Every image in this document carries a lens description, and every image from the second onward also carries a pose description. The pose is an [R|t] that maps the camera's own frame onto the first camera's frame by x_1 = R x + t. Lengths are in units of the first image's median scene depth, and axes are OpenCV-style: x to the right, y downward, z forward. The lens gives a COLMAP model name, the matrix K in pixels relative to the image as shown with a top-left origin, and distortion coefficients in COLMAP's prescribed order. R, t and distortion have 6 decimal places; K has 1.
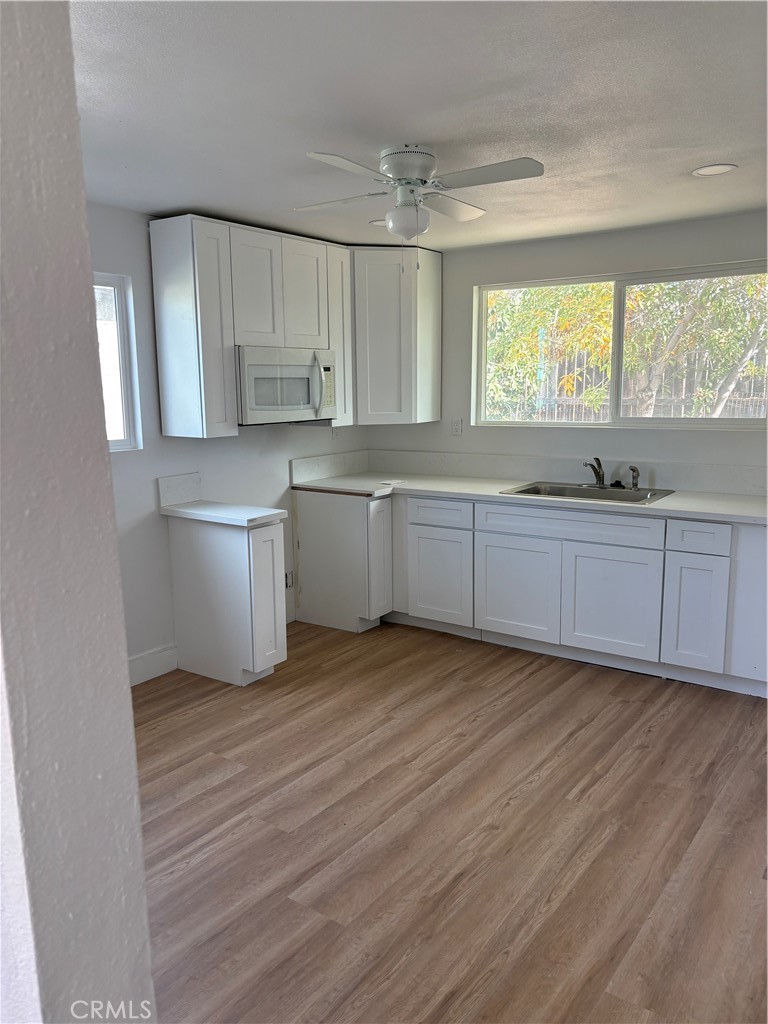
lens RADIAL K [[779.6, 0, 389.3], [0, 779.6, 512.1], [0, 0, 1]] dist [0.029380, -0.025995]
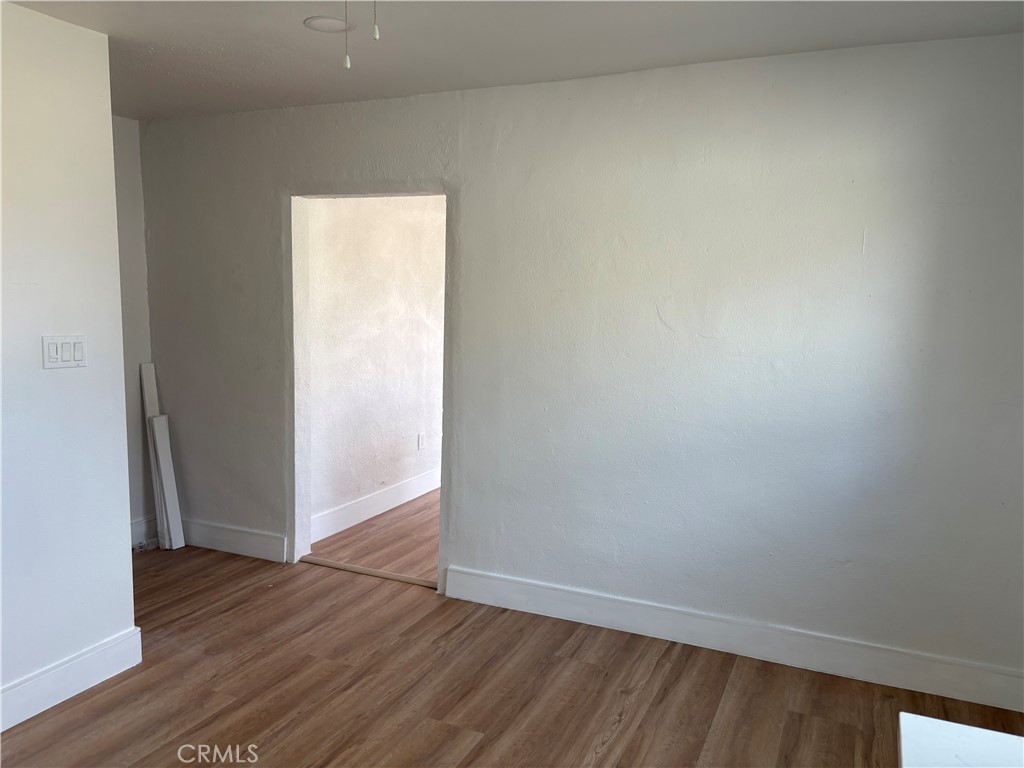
lens RADIAL K [[779.6, 0, 513.2], [0, 779.6, 384.8], [0, 0, 1]] dist [0.029380, -0.025995]
pose [[-0.981030, 0.014831, -0.193287, 0.043227], [-0.040028, 0.960085, 0.276830, -0.332389], [0.189678, 0.279316, -0.941278, 2.098568]]
